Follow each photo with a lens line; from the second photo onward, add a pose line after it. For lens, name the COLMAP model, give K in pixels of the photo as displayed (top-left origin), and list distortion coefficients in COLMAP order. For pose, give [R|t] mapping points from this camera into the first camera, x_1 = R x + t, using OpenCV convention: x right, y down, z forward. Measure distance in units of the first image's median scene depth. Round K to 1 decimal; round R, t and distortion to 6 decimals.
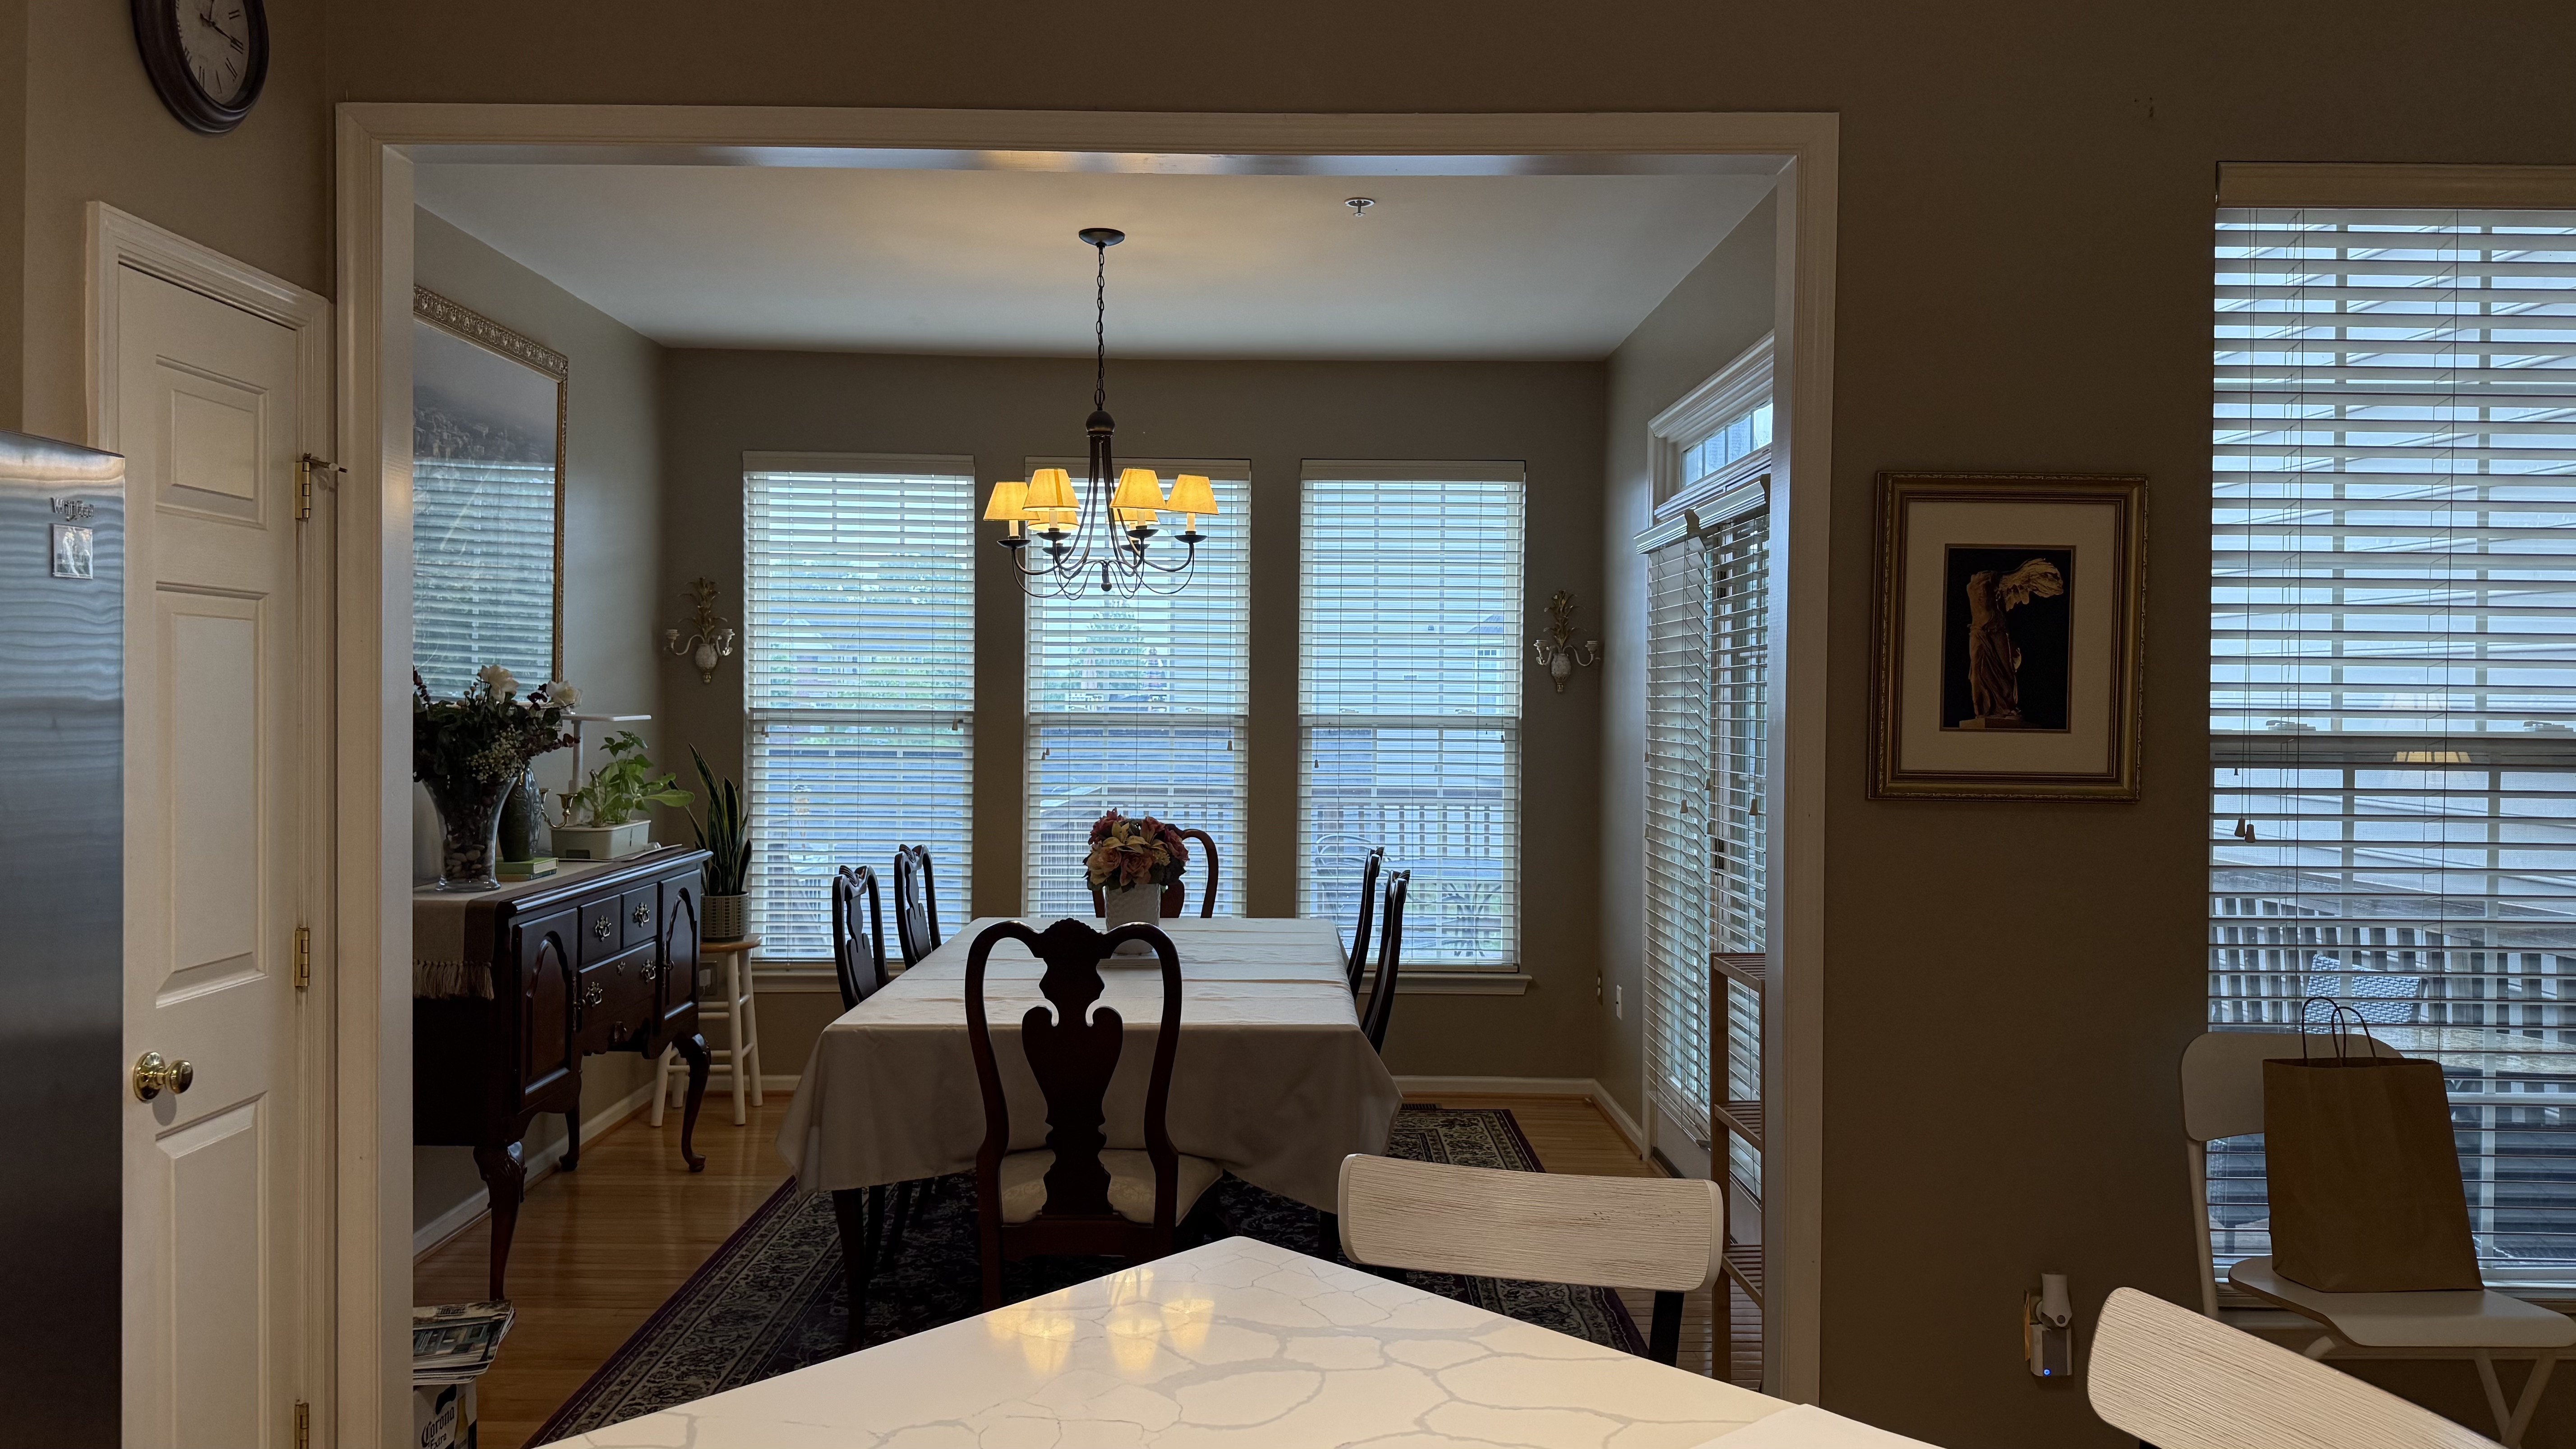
lens RADIAL K [[1793.3, 0, 1288.0], [0, 1793.3, 724.5], [0, 0, 1]] dist [0.122508, -0.171576]
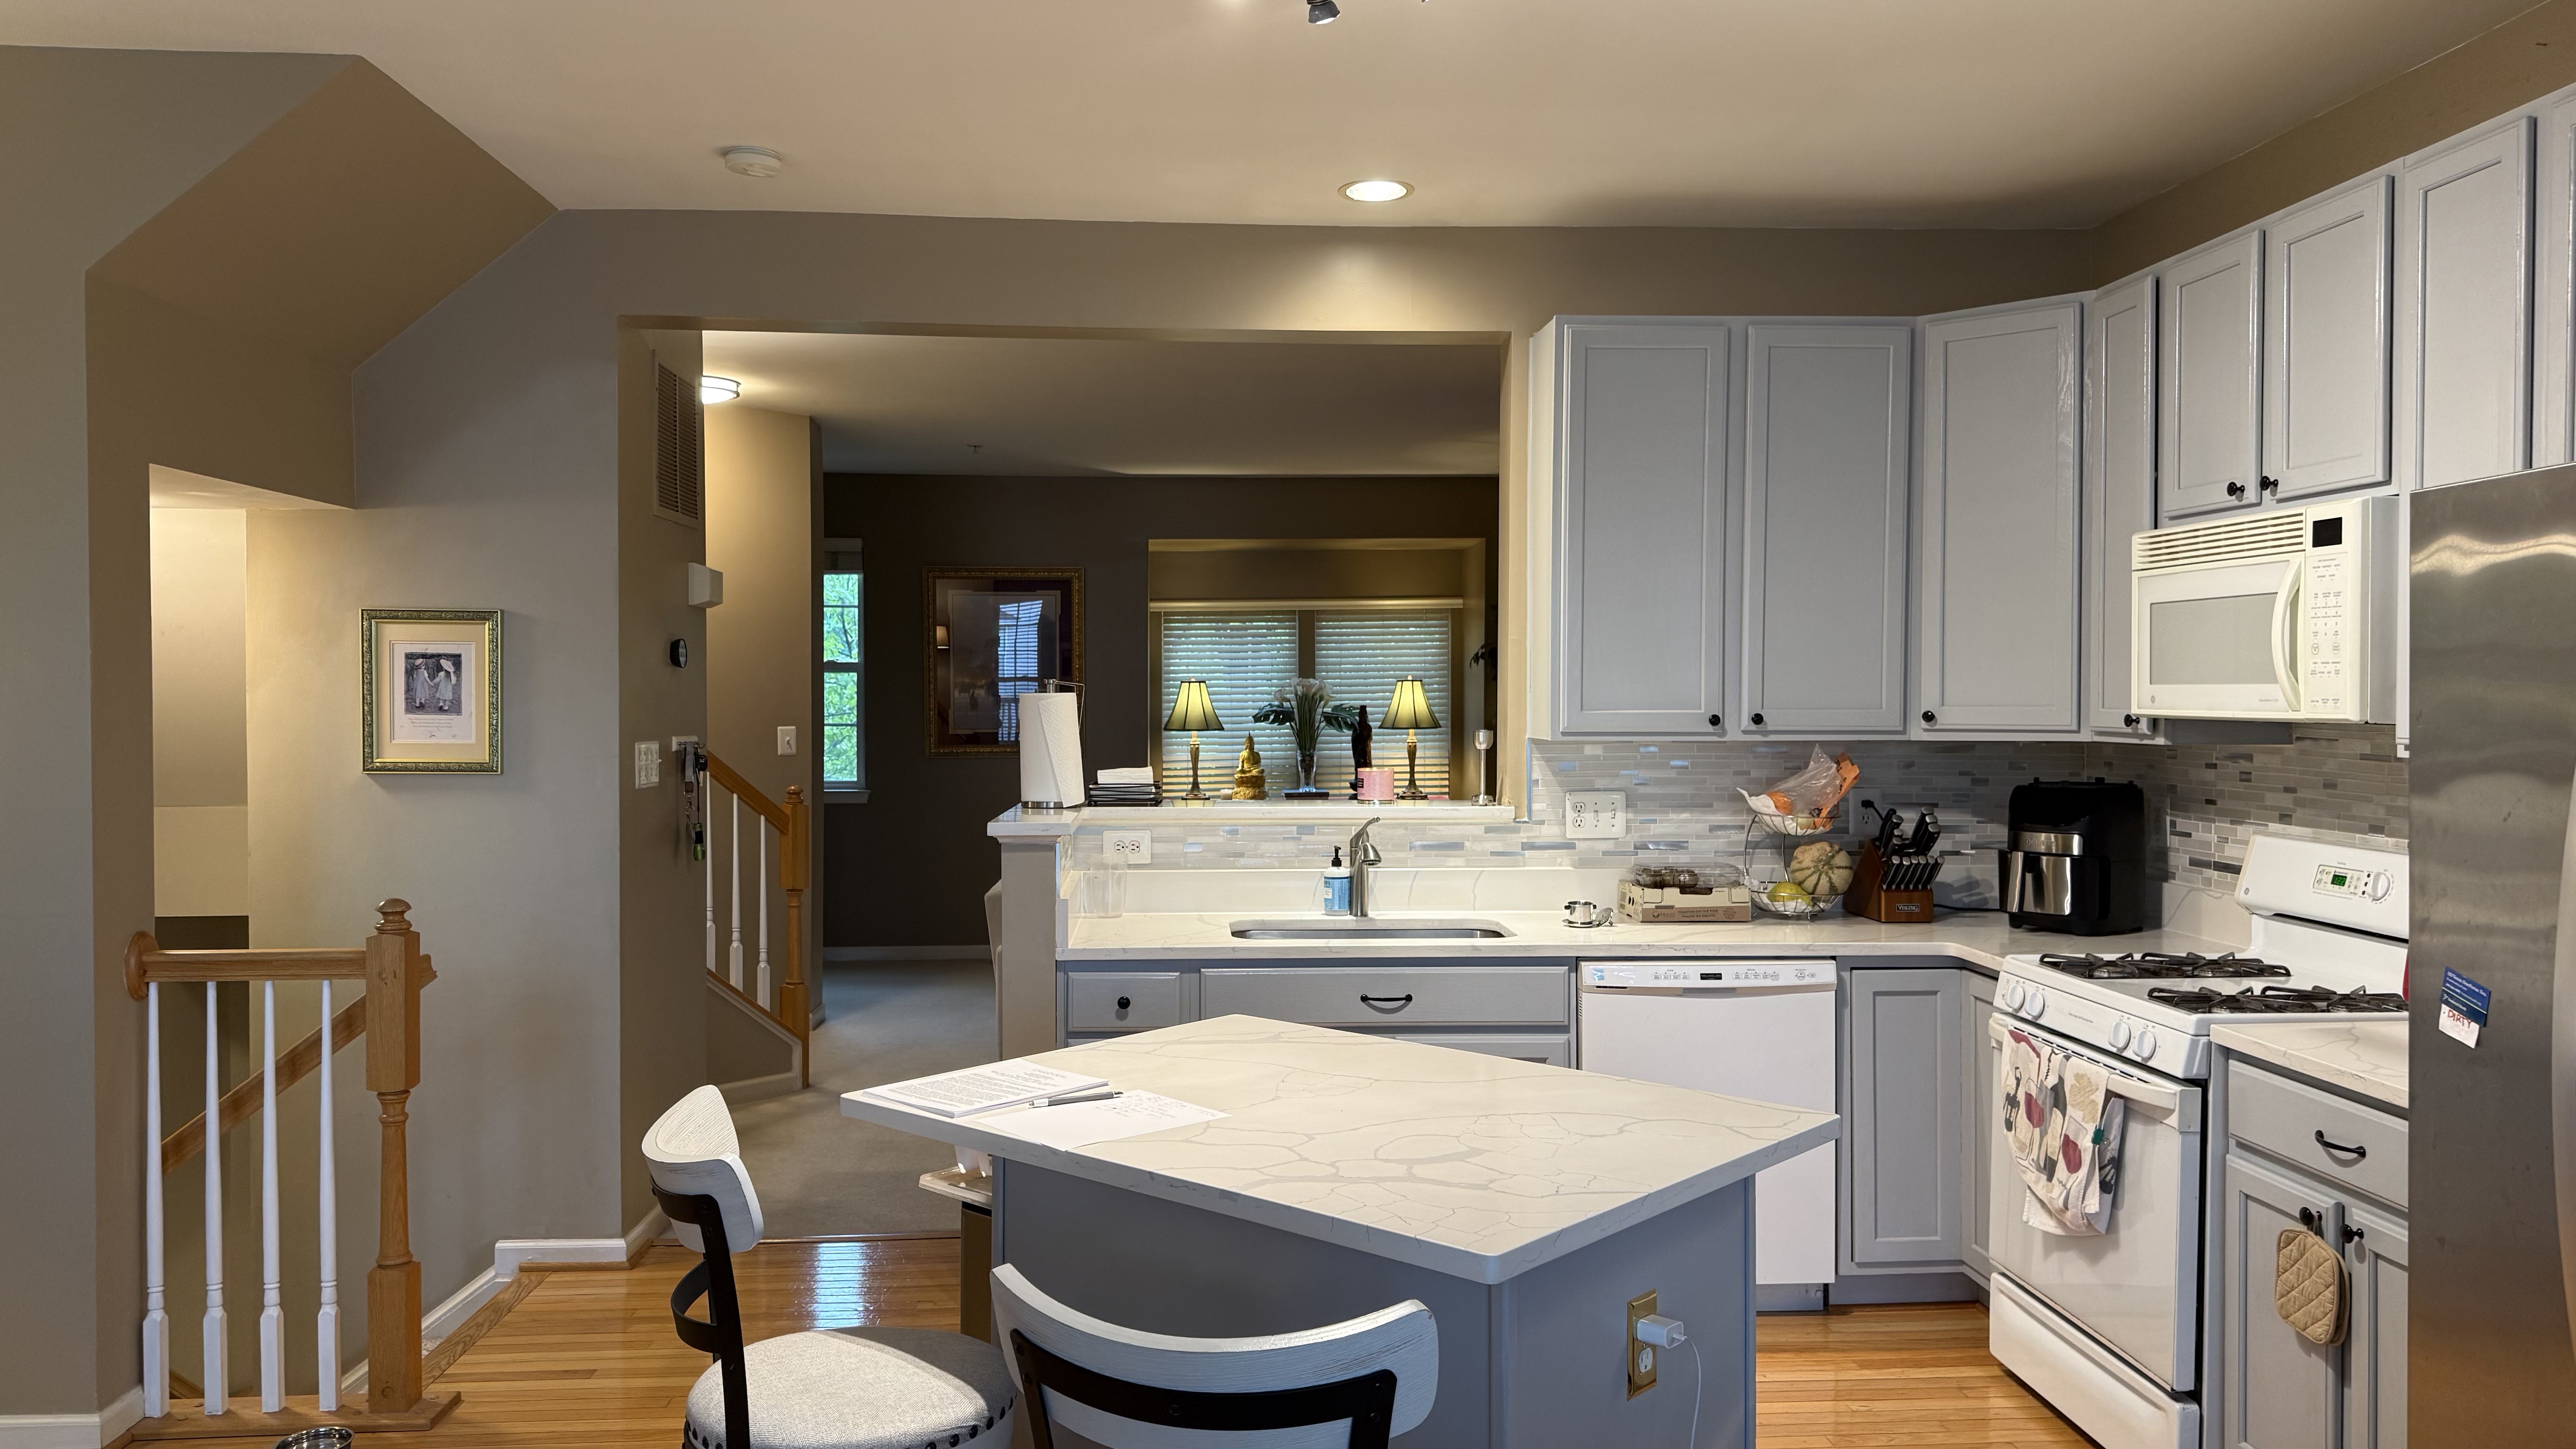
lens RADIAL K [[1793.3, 0, 1288.0], [0, 1793.3, 724.5], [0, 0, 1]] dist [0.122508, -0.171576]
pose [[-0.998988, -0.003144, -0.044872, 0.078499], [-0.003821, 0.999880, 0.015008, -0.007331], [0.044820, 0.015164, -0.998880, 1.224580]]
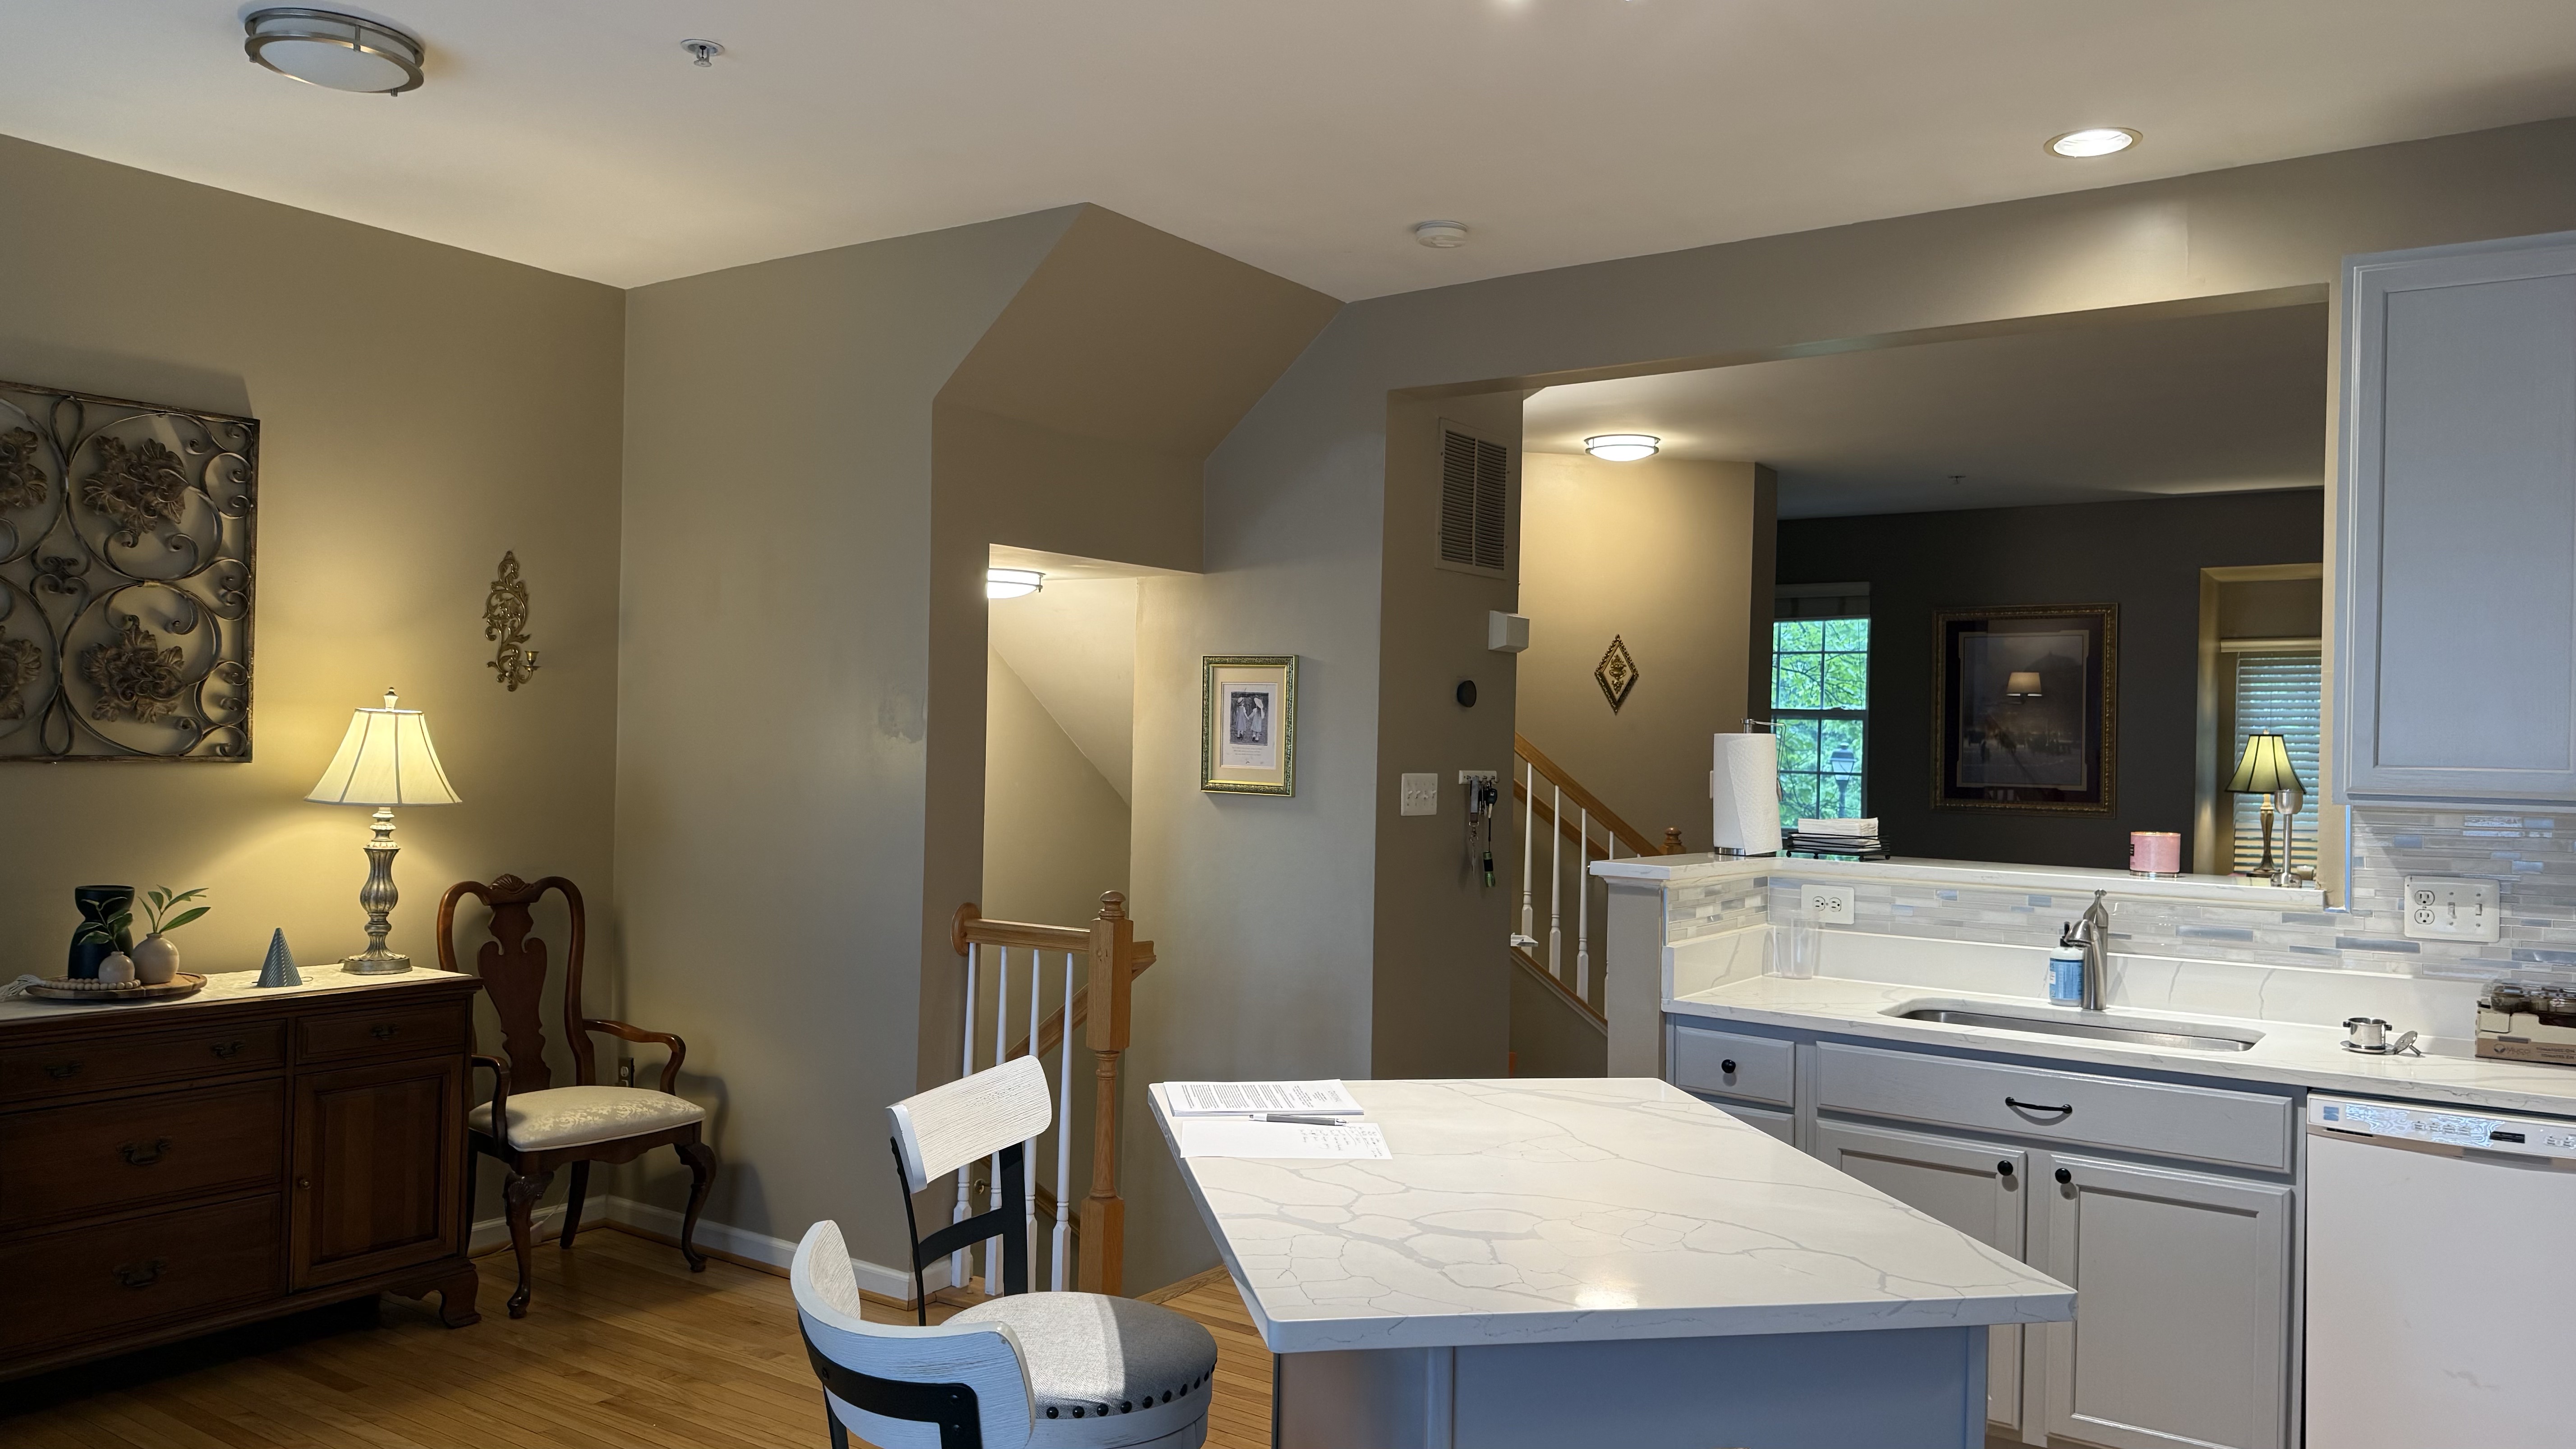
lens RADIAL K [[1793.3, 0, 1288.0], [0, 1793.3, 724.5], [0, 0, 1]] dist [0.122508, -0.171576]
pose [[-0.811129, -0.016628, 0.584630, -0.343790], [-0.024211, 0.999694, -0.005158, -0.001396], [-0.584365, -0.018338, -0.811284, 1.078547]]
